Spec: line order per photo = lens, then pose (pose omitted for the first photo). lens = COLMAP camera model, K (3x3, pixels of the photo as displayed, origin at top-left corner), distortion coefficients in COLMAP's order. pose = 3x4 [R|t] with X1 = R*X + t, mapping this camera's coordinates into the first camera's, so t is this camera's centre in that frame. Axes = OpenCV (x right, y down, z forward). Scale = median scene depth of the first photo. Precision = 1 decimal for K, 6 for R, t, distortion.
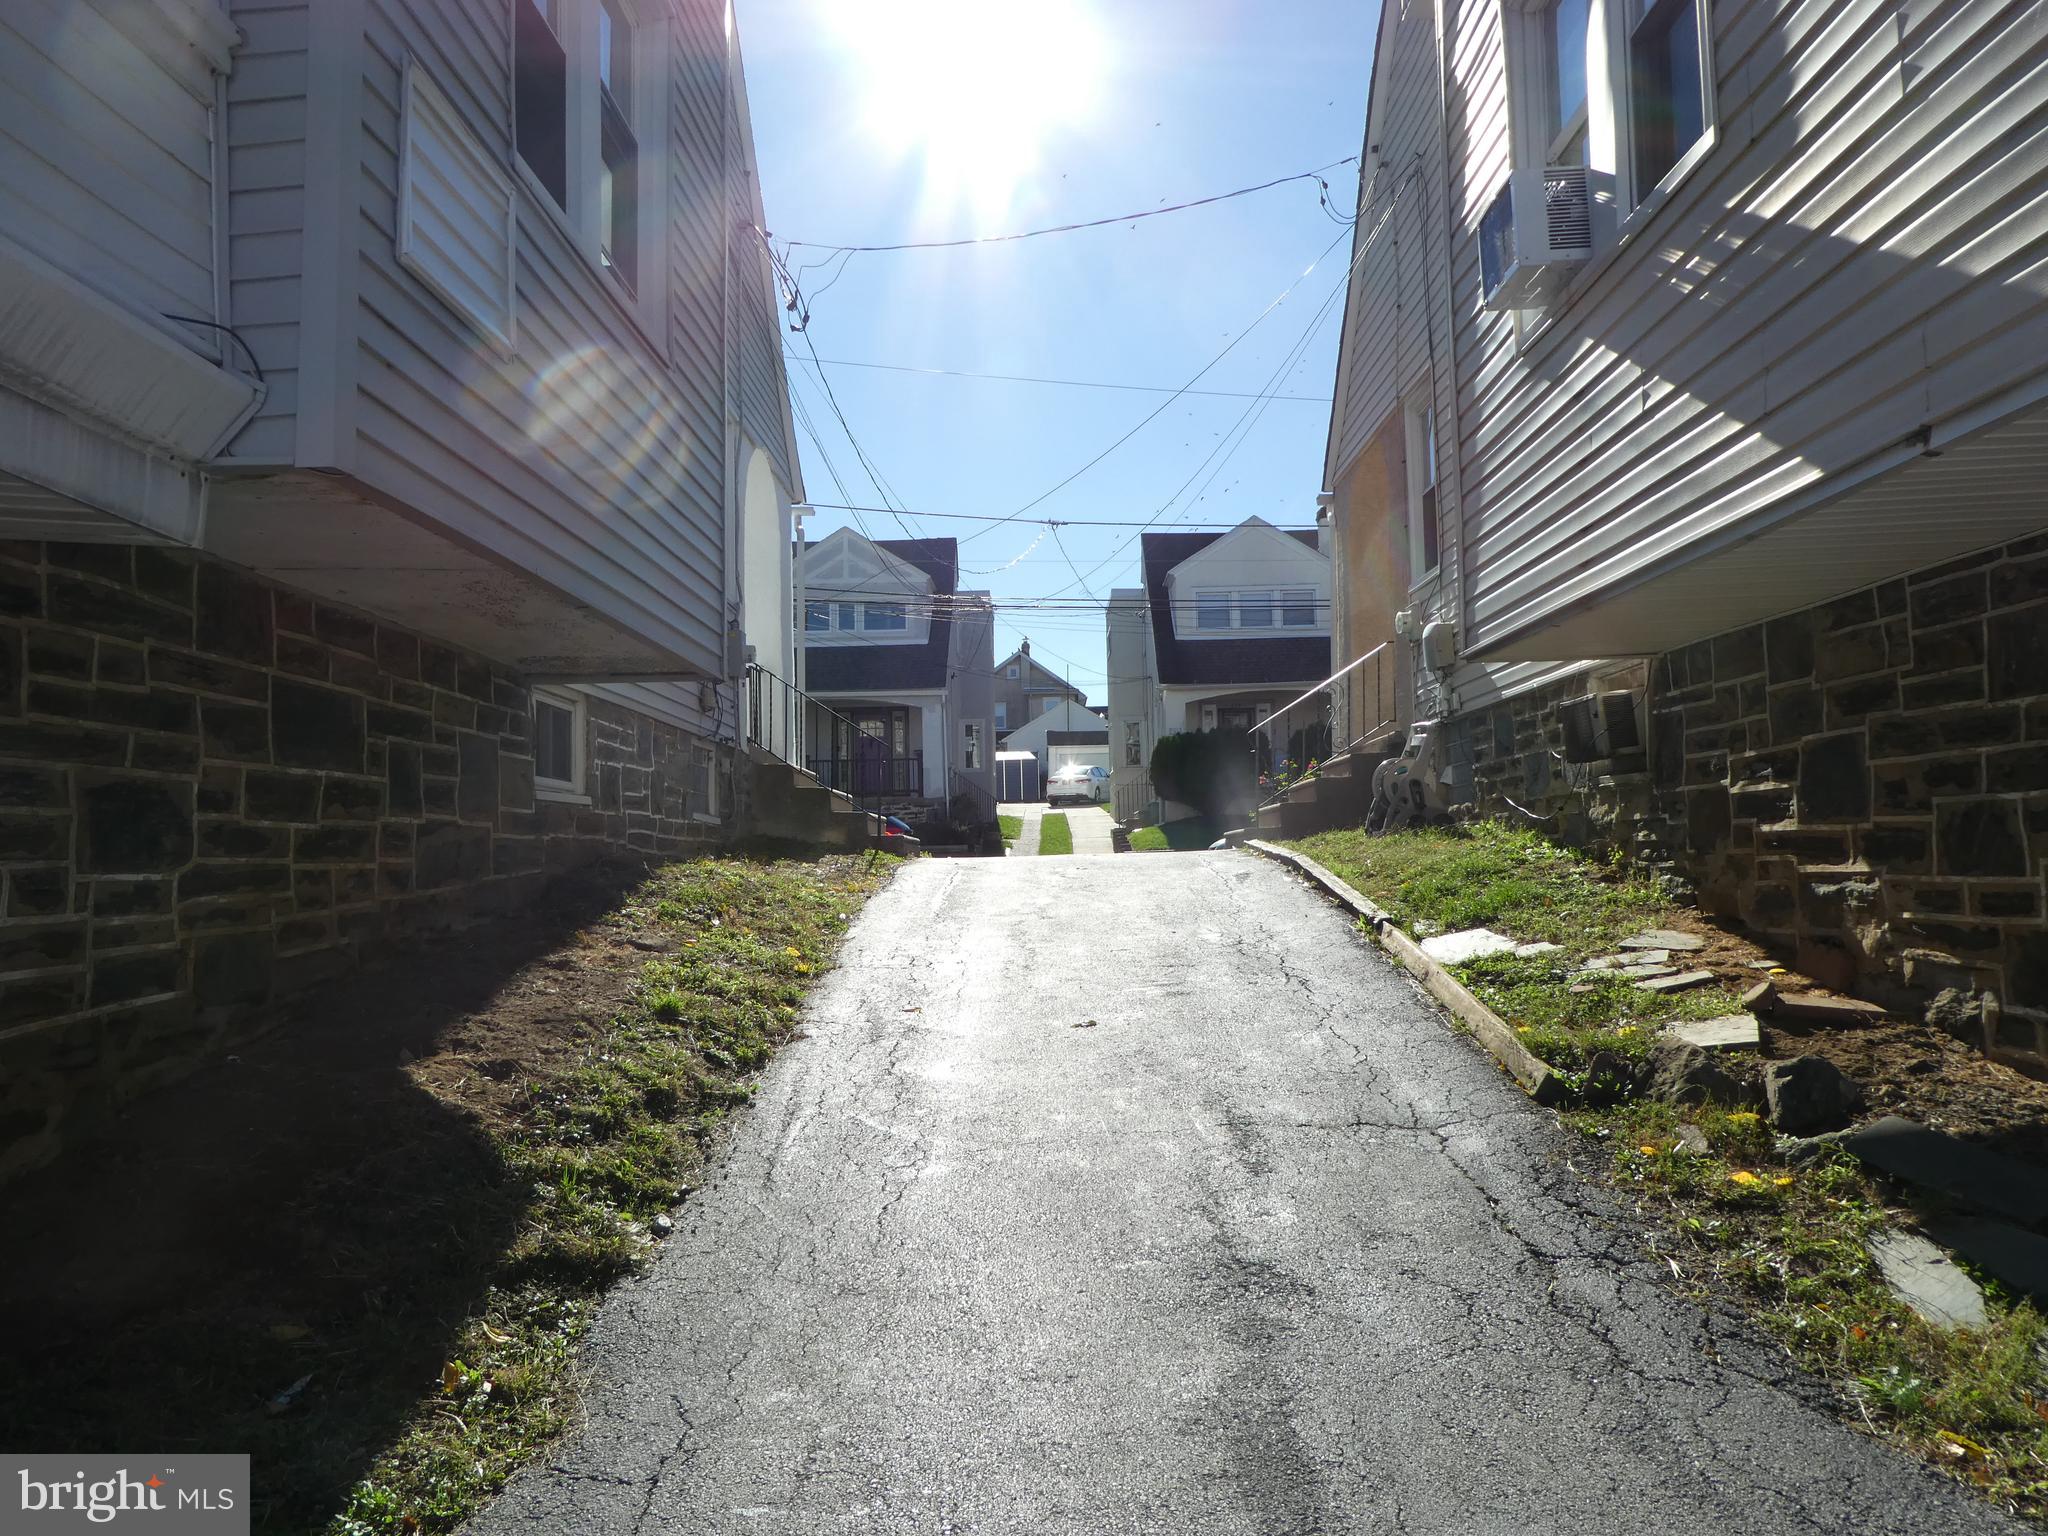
lens RADIAL K [[1461.8, 0, 1022.2], [0, 1461.8, 771.7], [0, 0, 1]] dist [-0.032583, 0.017594]
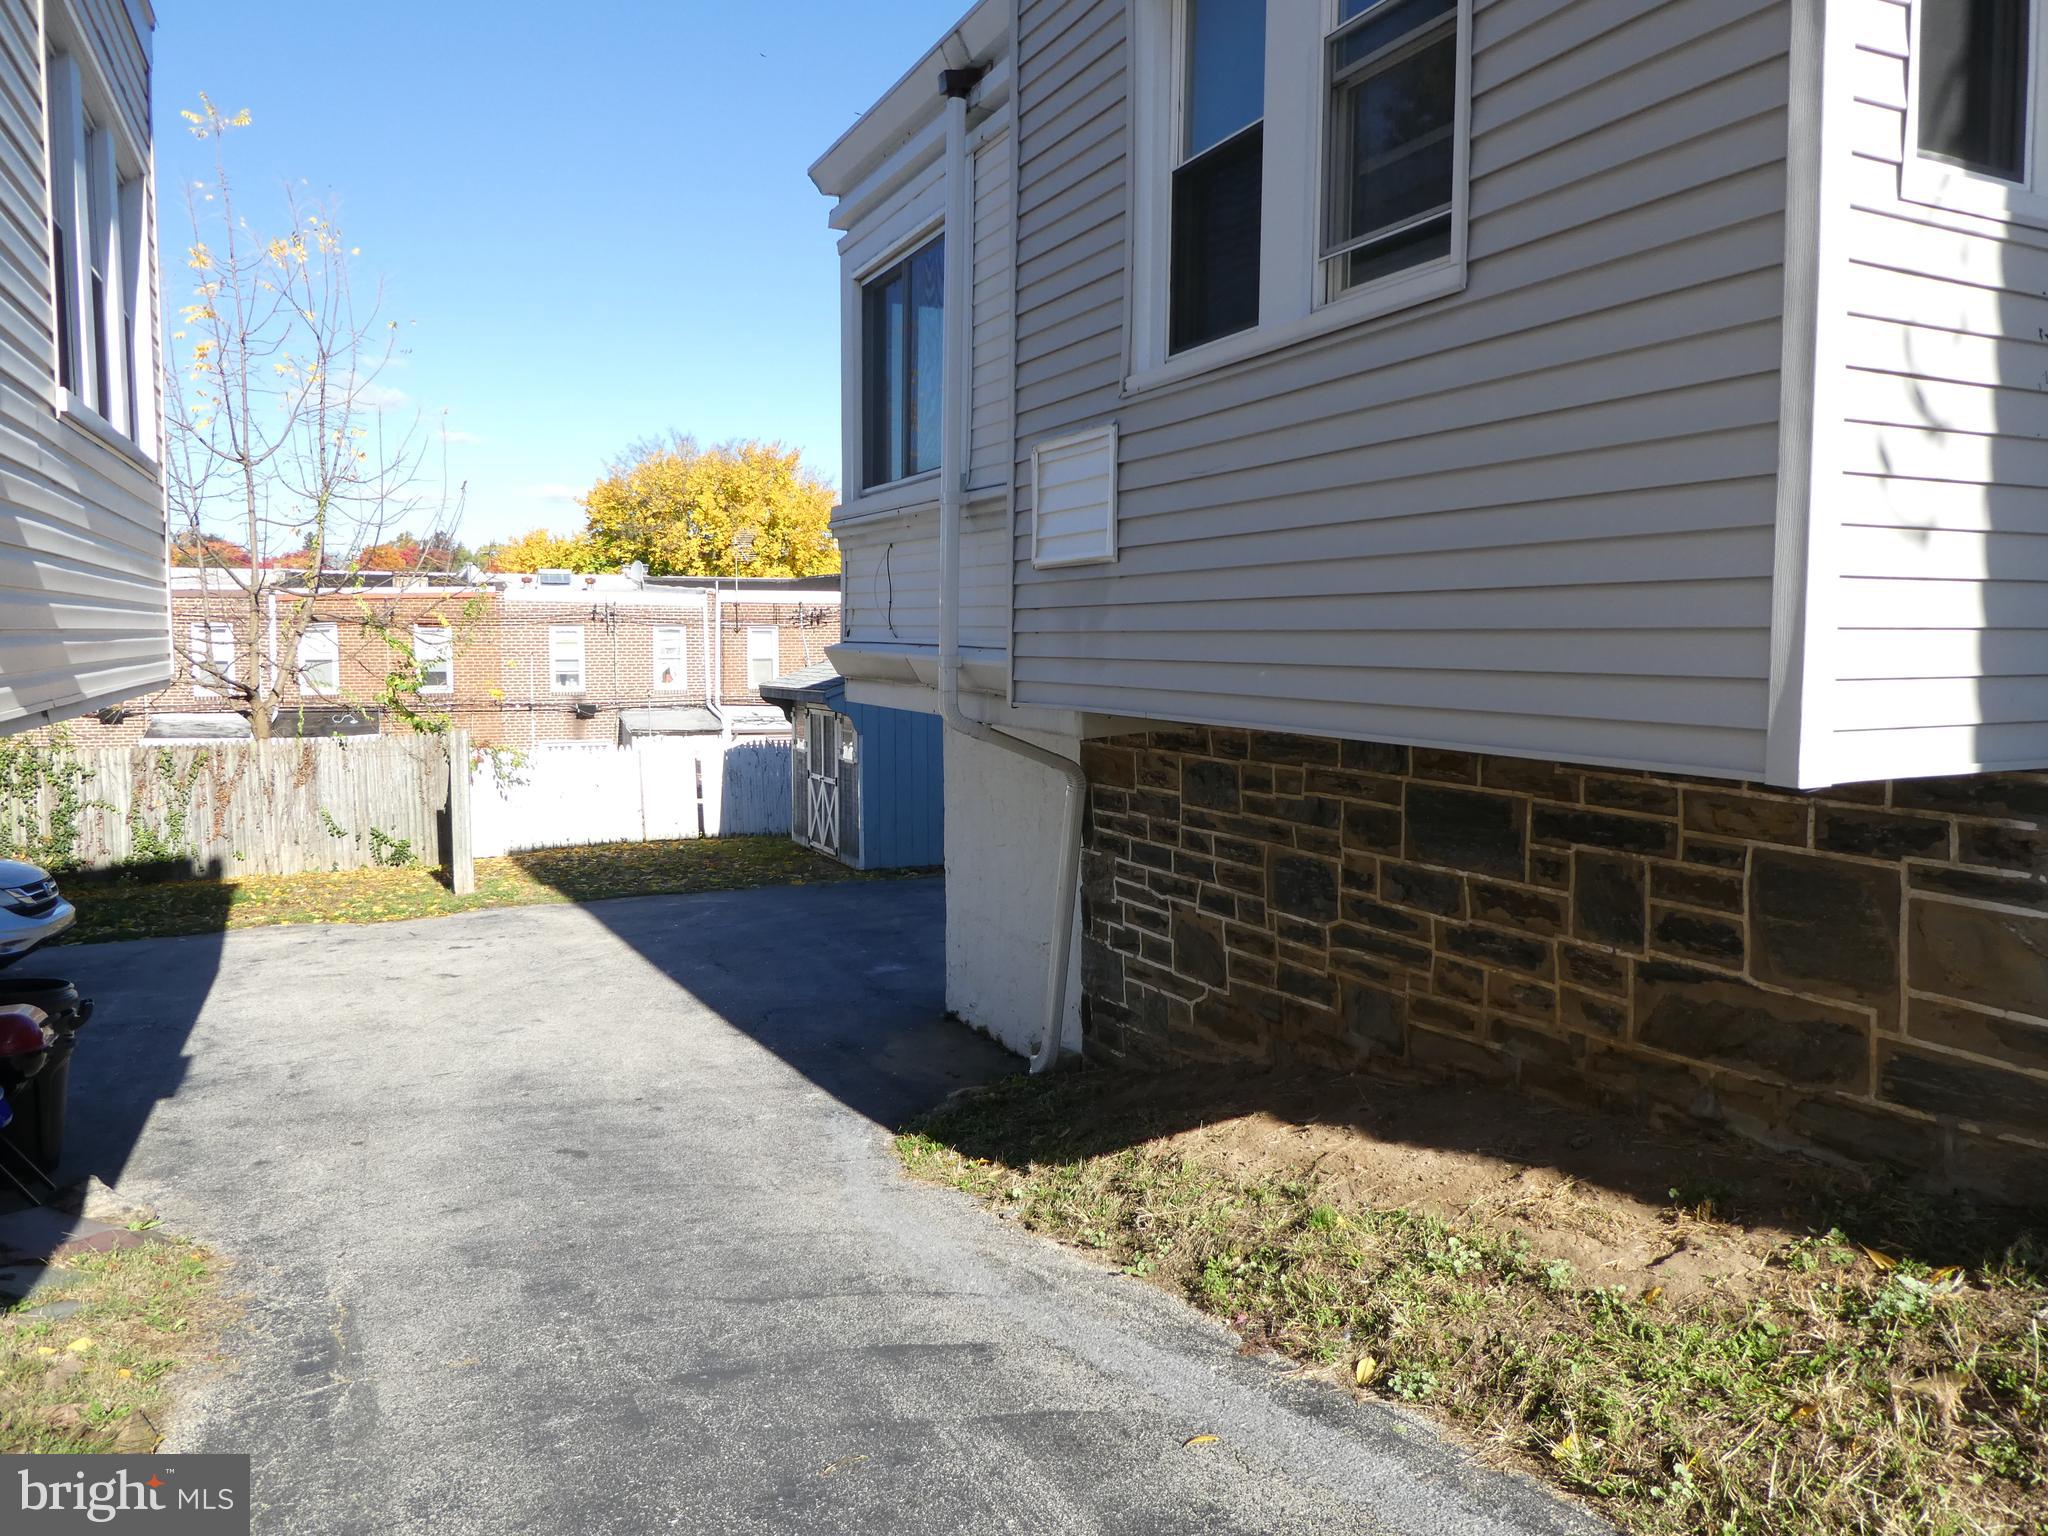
lens RADIAL K [[1461.8, 0, 1019.4], [0, 1461.8, 783.0], [0, 0, 1]] dist [-0.032583, 0.017594]
pose [[-0.905464, 0.039874, -0.422545, 0.284535], [0.023676, 0.998772, 0.043516, -0.135812], [0.423761, 0.029398, -0.905297, 2.103408]]
